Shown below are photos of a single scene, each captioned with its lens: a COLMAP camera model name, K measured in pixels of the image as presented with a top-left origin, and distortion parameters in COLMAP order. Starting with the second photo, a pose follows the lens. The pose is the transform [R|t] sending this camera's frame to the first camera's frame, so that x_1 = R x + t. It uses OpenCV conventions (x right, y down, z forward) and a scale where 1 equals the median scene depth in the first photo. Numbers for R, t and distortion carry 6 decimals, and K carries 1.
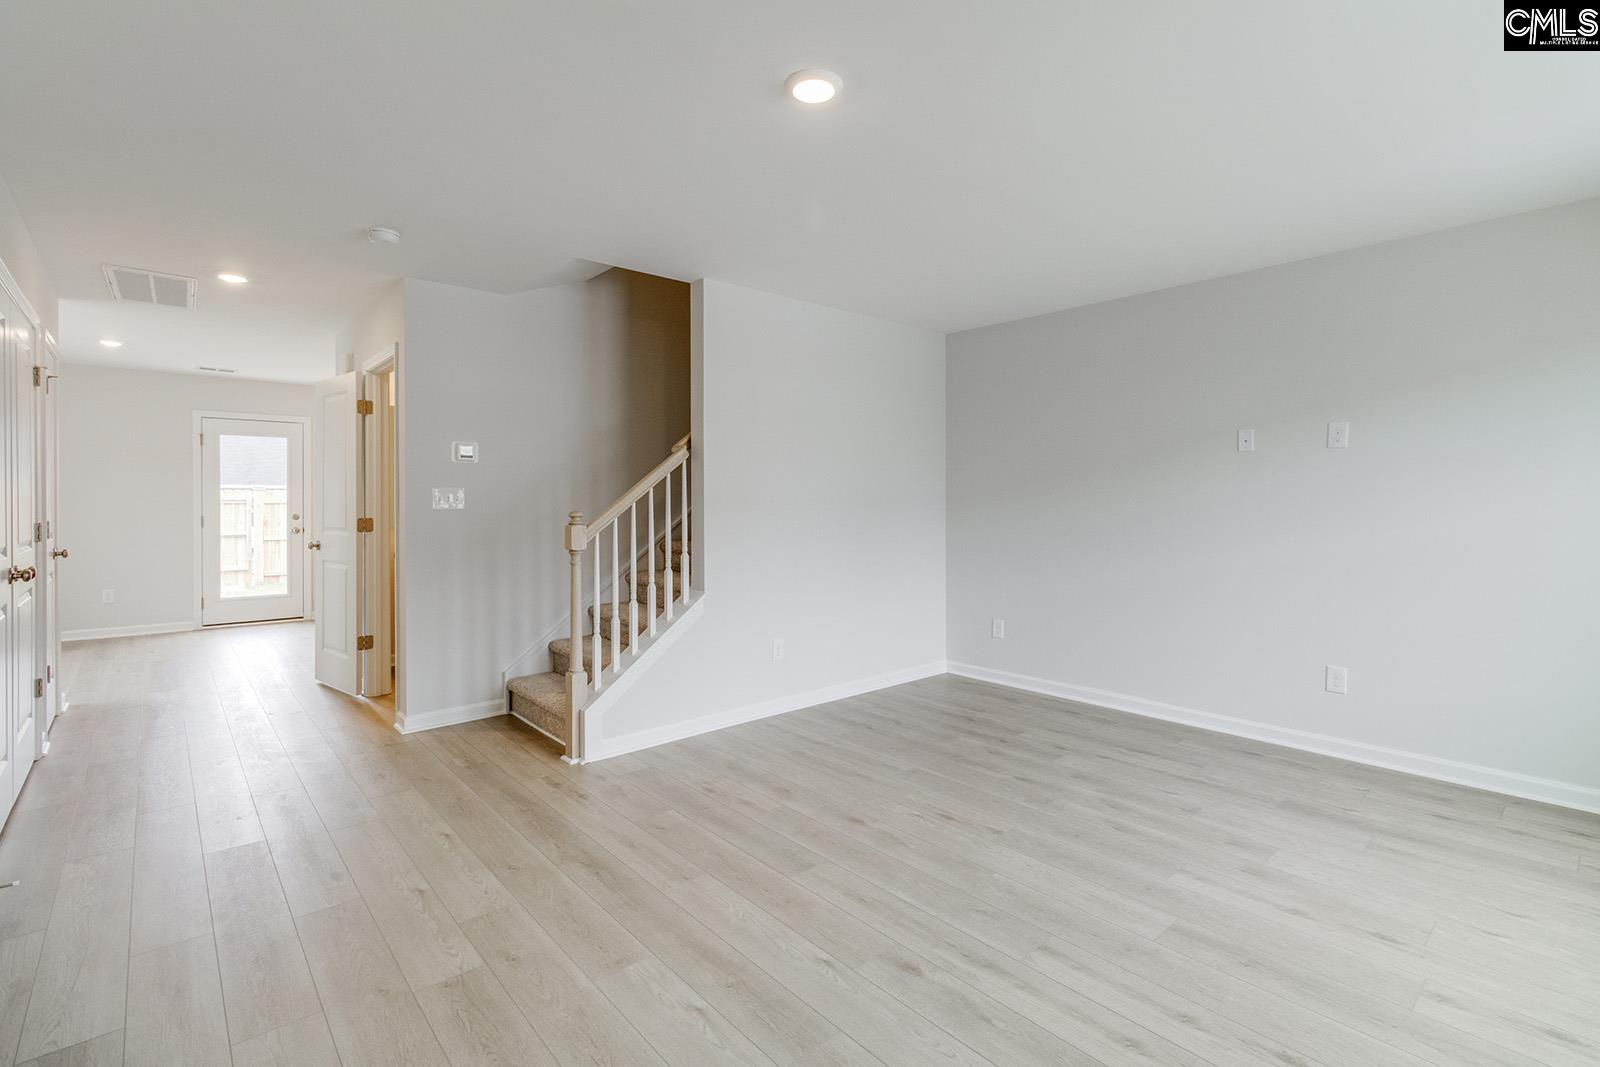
lens RADIAL K [[739.1, 0, 814.0], [0, 739.1, 502.8], [0, 0, 1]] dist [0.002842, 0.000182]
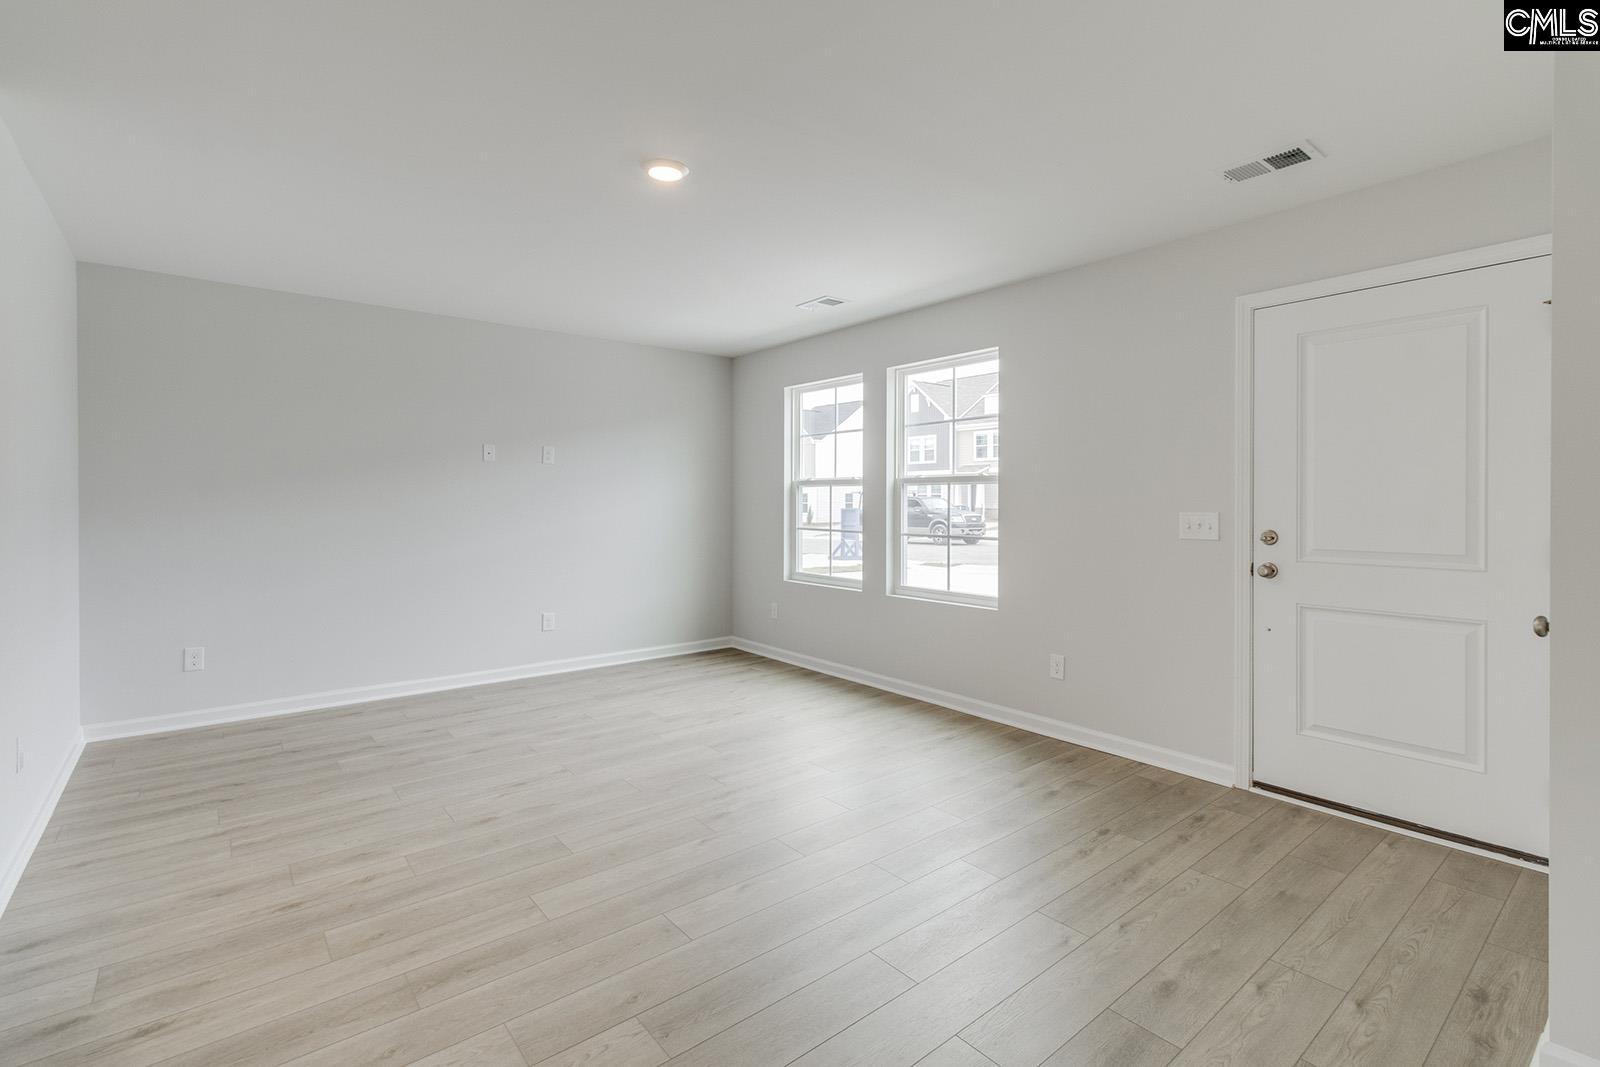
lens RADIAL K [[739.1, 0, 814.0], [0, 739.1, 502.8], [0, 0, 1]] dist [0.002842, 0.000182]
pose [[0.039120, -0.003473, 0.999228, -0.958763], [0.000086, 0.999994, 0.003472, -0.002804], [-0.999235, -0.000050, 0.039120, 0.539082]]
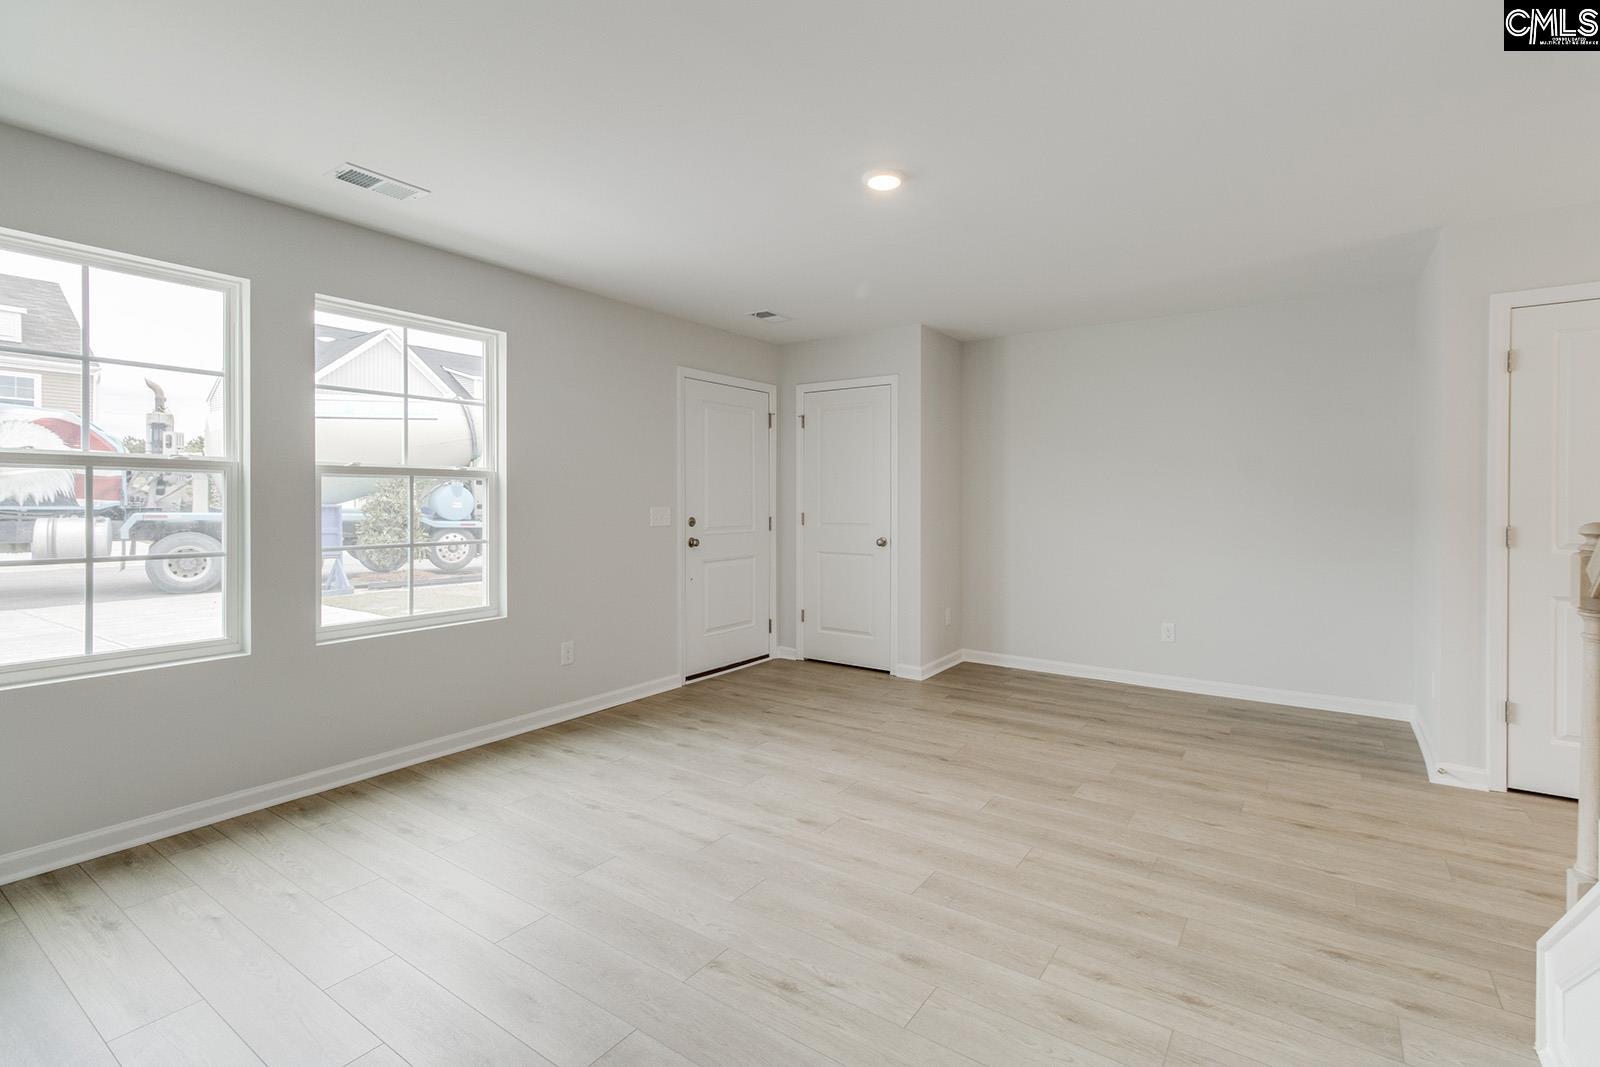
lens RADIAL K [[739.1, 0, 814.0], [0, 739.1, 502.8], [0, 0, 1]] dist [0.002842, 0.000182]
pose [[-0.971514, 0.001526, -0.236977, 0.325330], [-0.000112, 0.999976, 0.006898, -0.004541], [0.236982, 0.006728, -0.971491, 1.715889]]
